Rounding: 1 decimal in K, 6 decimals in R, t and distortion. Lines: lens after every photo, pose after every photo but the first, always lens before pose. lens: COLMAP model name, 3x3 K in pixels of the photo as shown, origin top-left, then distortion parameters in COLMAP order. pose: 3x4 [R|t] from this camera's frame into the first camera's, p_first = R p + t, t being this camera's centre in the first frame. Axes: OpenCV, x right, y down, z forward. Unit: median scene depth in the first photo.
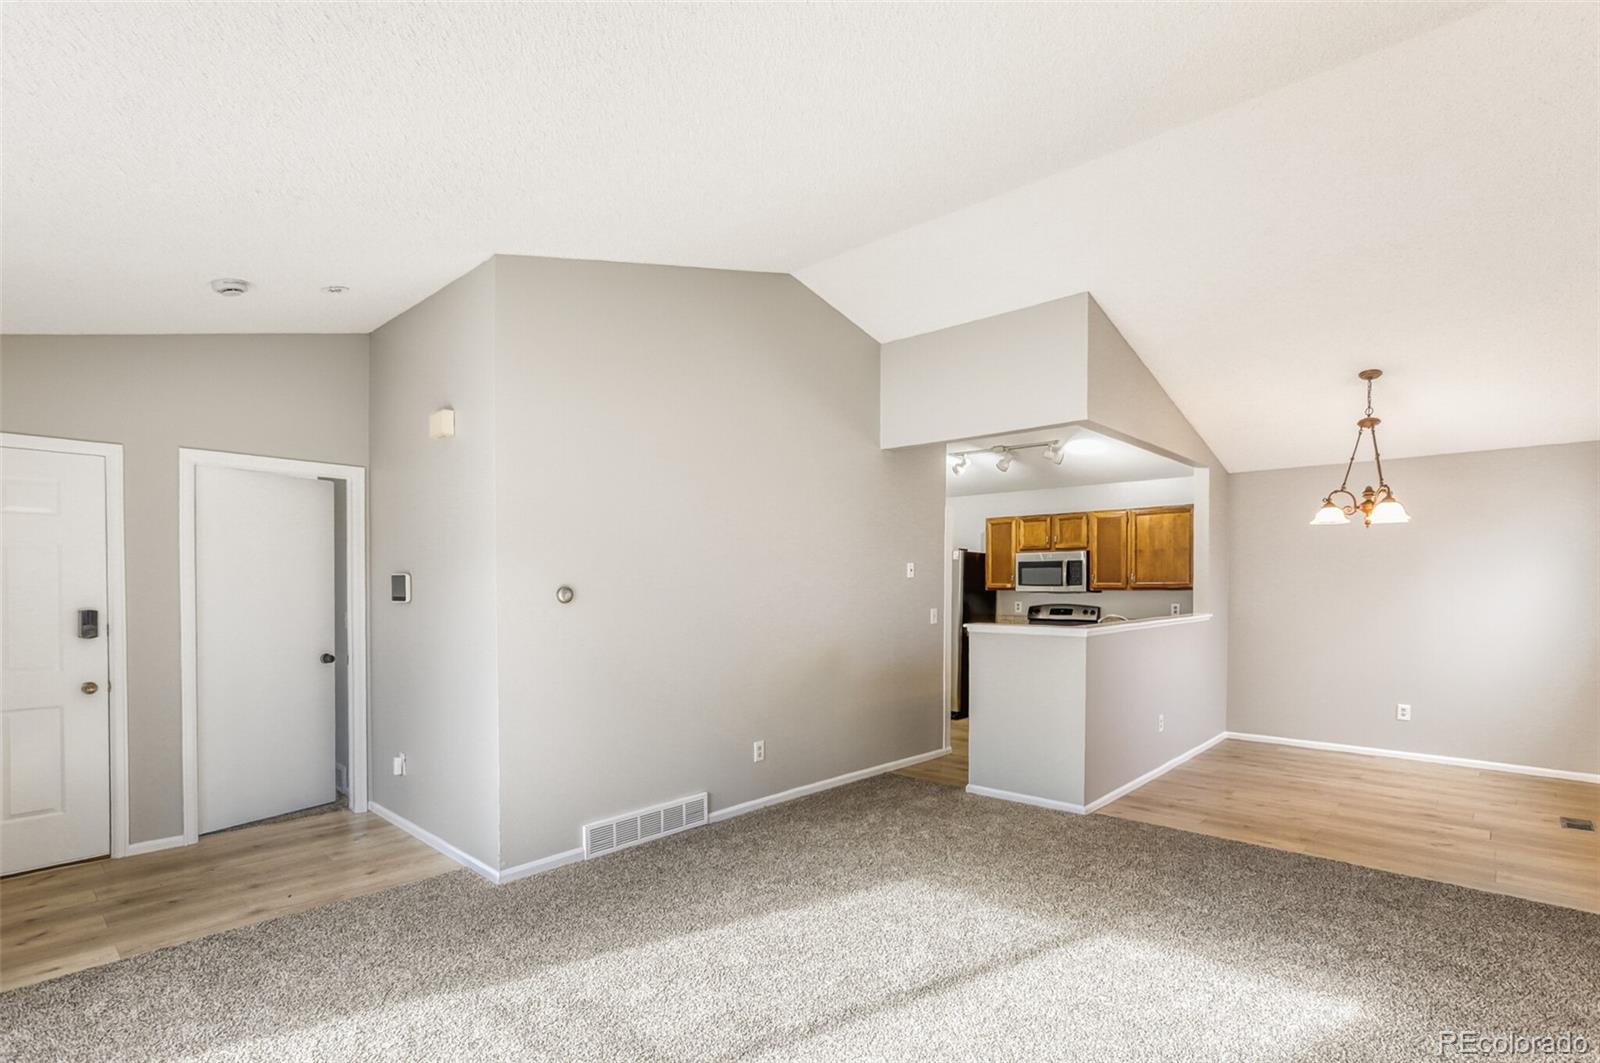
lens RADIAL K [[780.0, 0, 823.9], [0, 780.0, 602.2], [0, 0, 1]] dist [0.013651, 0.000469]
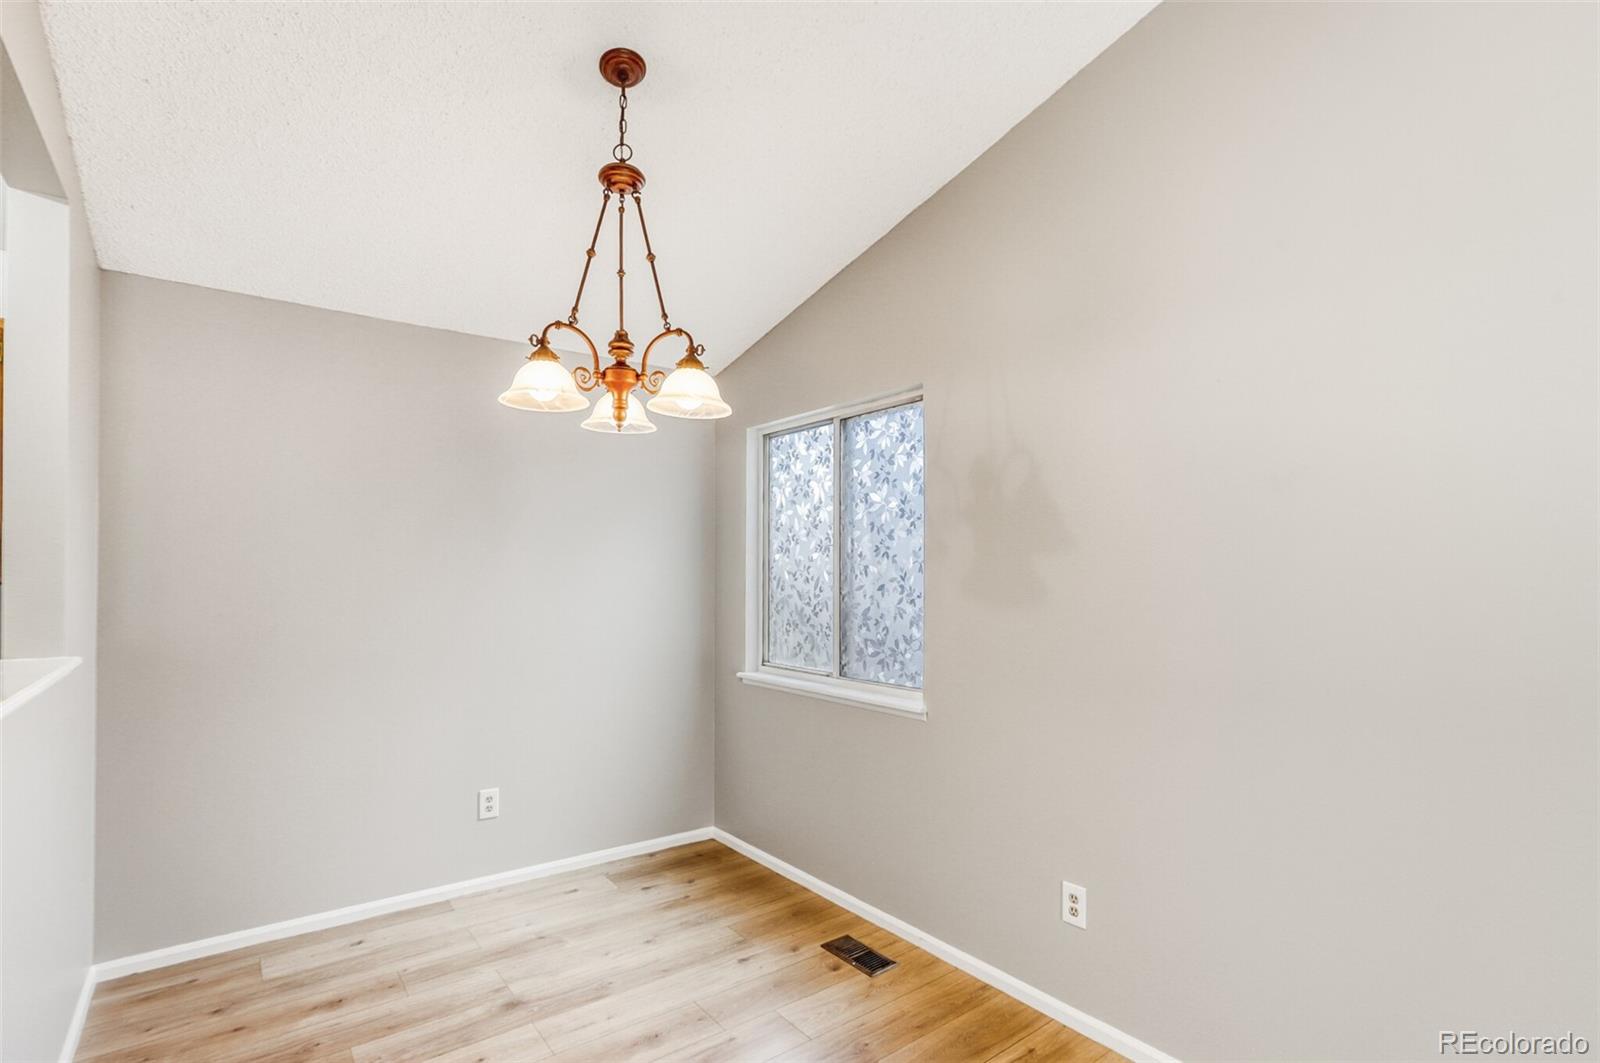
lens RADIAL K [[767.9, 0, 806.5], [0, 767.9, 567.9], [0, 0, 1]] dist [-0.048679, 0.025111]
pose [[0.192453, 0.007256, 0.981279, 0.227509], [0.020212, 0.999731, -0.011356, -0.011371], [-0.981098, 0.022019, 0.192255, 0.590222]]
